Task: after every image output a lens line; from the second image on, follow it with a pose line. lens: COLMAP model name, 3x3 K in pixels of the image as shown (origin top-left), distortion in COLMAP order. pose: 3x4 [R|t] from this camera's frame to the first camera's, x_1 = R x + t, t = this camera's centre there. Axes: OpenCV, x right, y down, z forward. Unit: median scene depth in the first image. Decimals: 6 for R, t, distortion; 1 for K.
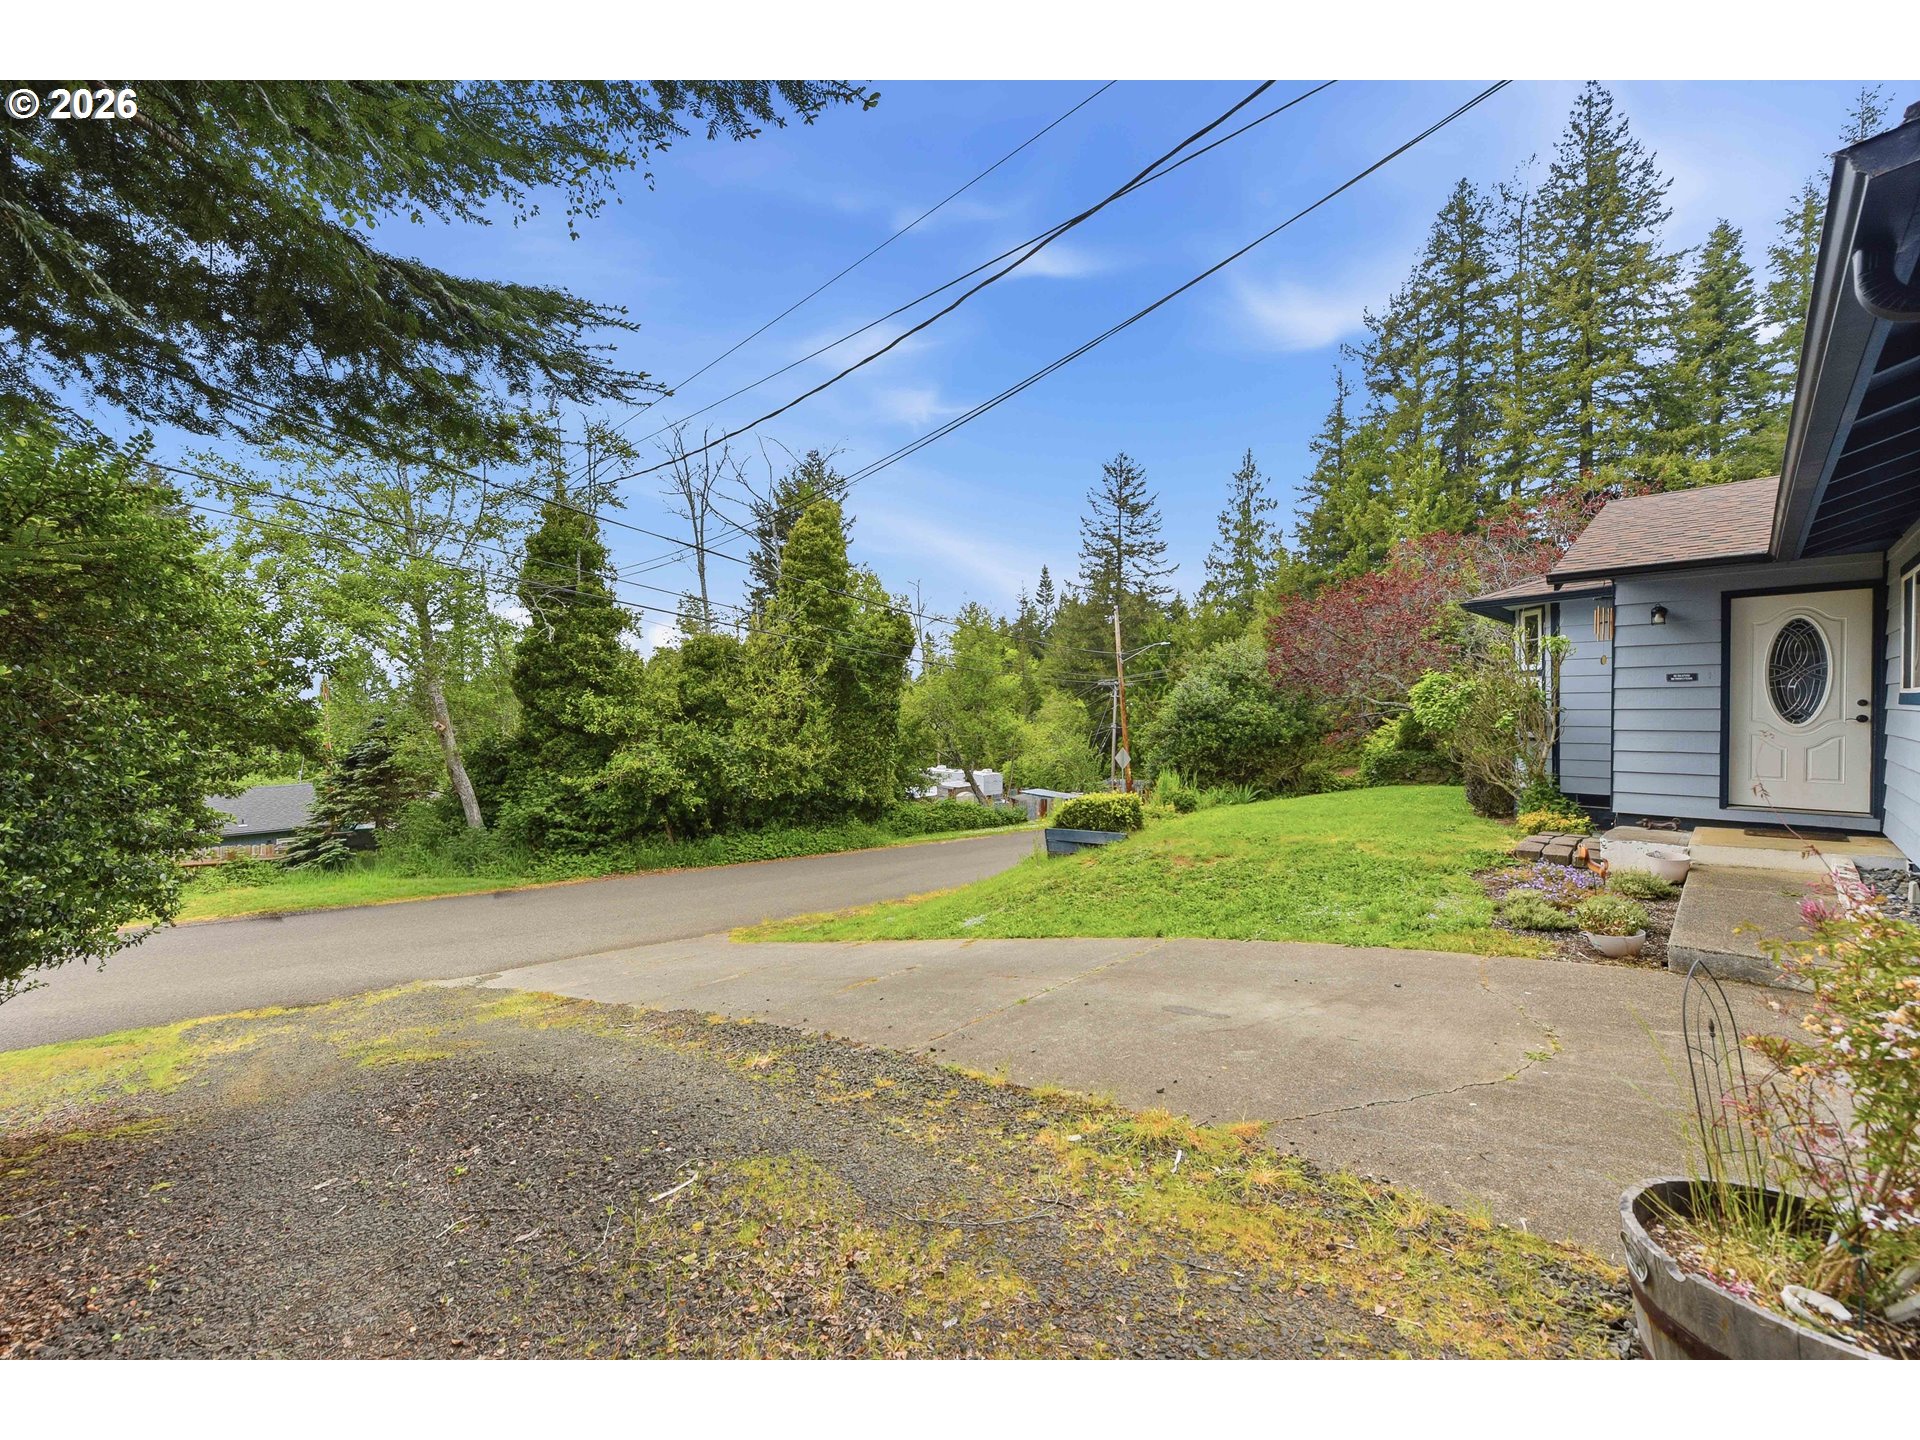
lens RADIAL K [[764.2, 0, 948.4], [0, 764.2, 714.8], [0, 0, 1]] dist [-0.004648, 0.000362]
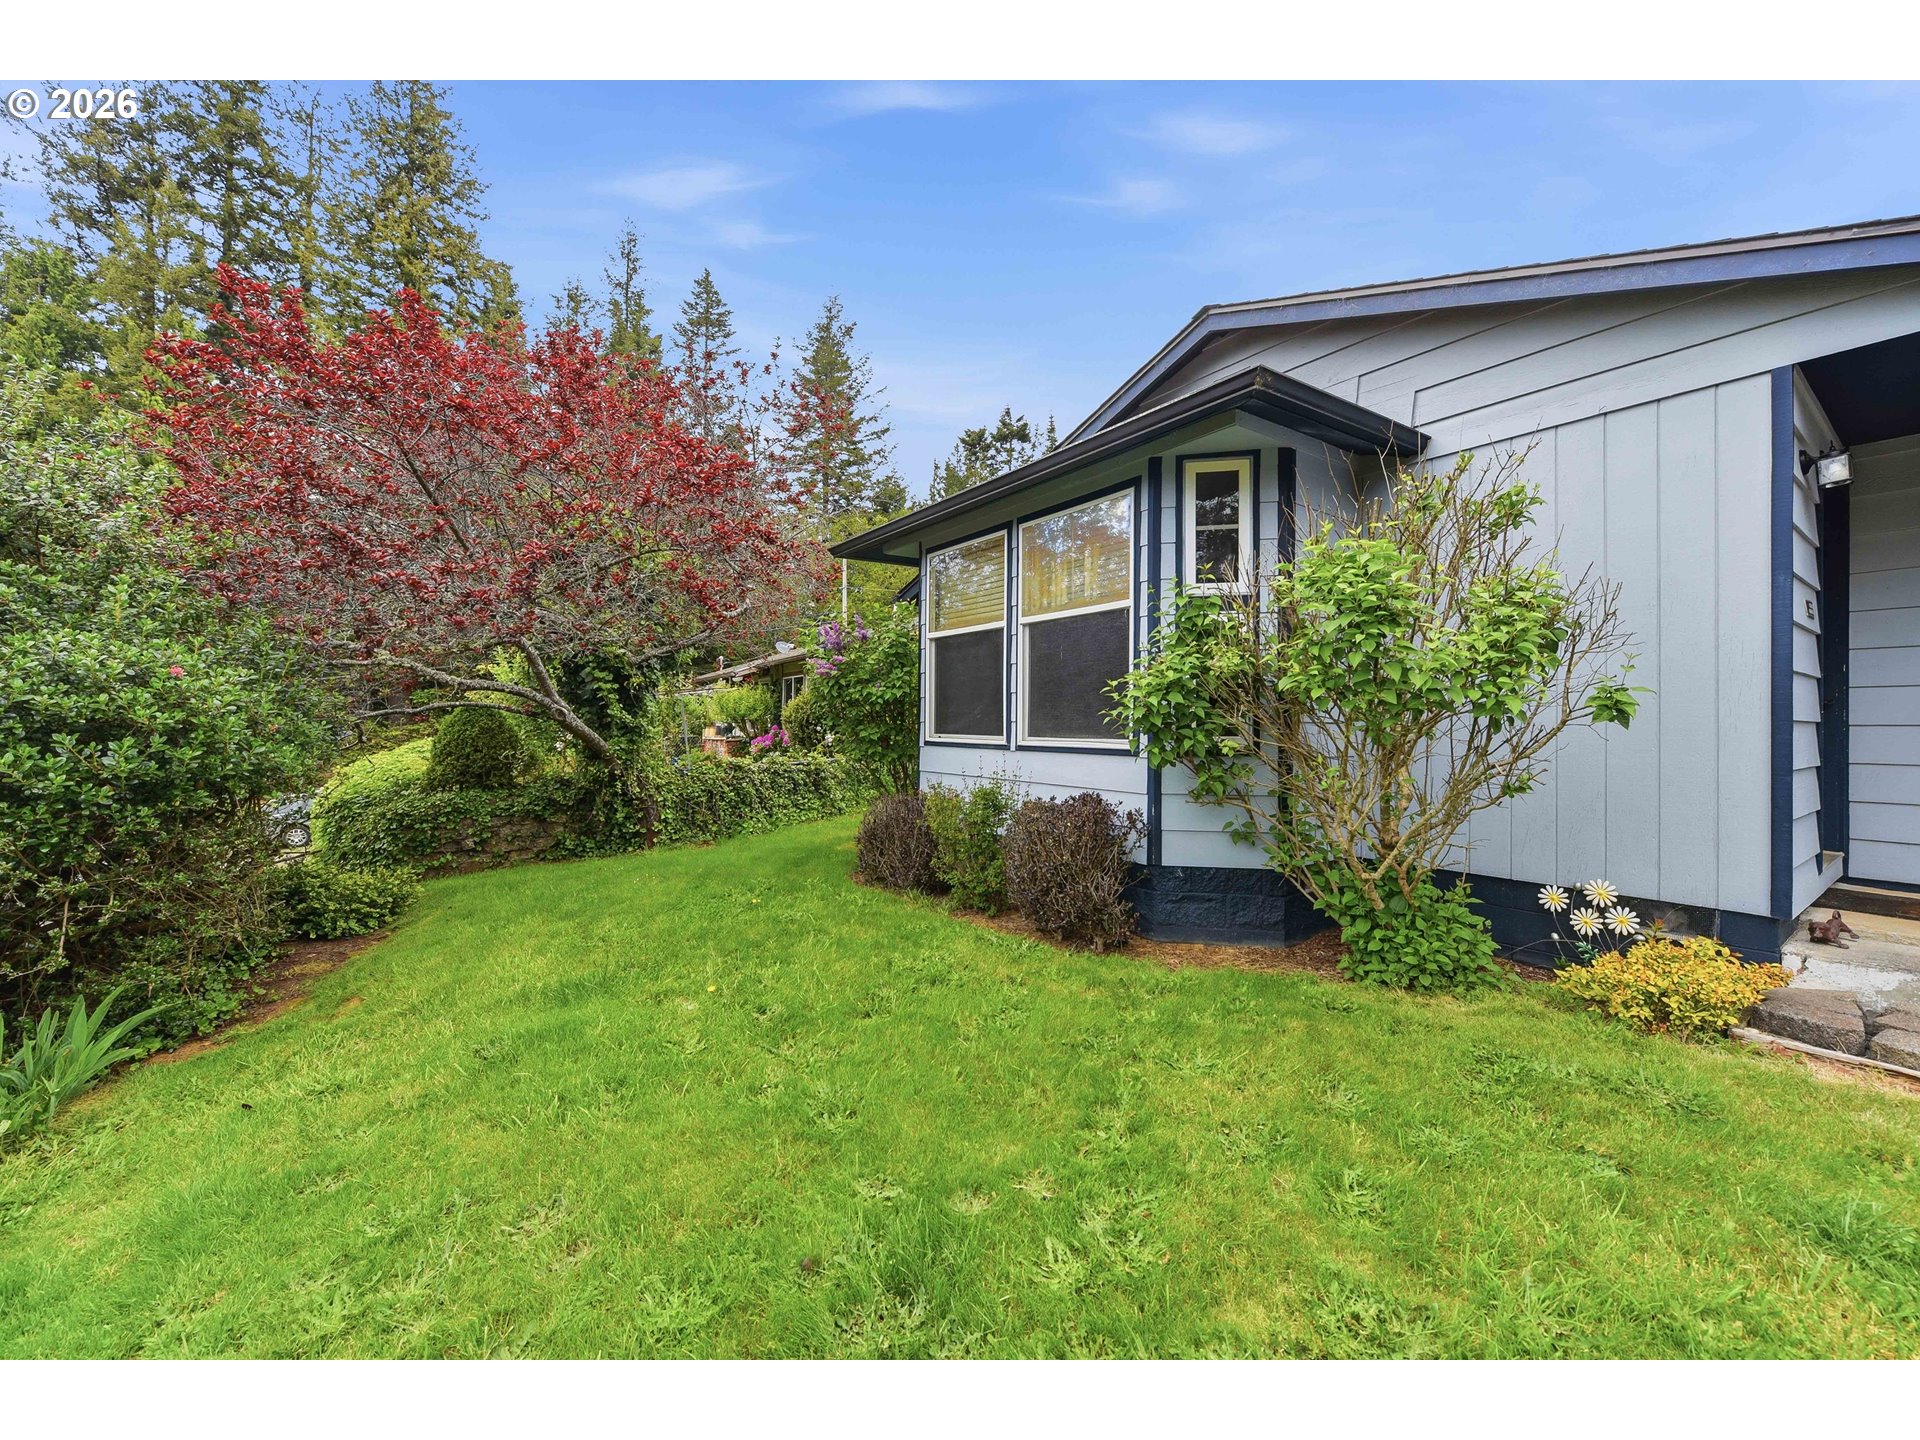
lens RADIAL K [[764.2, 0, 950.5], [0, 764.2, 721.9], [0, 0, 1]] dist [-0.004648, 0.000362]
pose [[0.147374, 0.013886, 0.988983, 0.141866], [-0.000518, 0.999902, -0.013962, 0.008429], [-0.989081, 0.001545, 0.147367, 0.490371]]
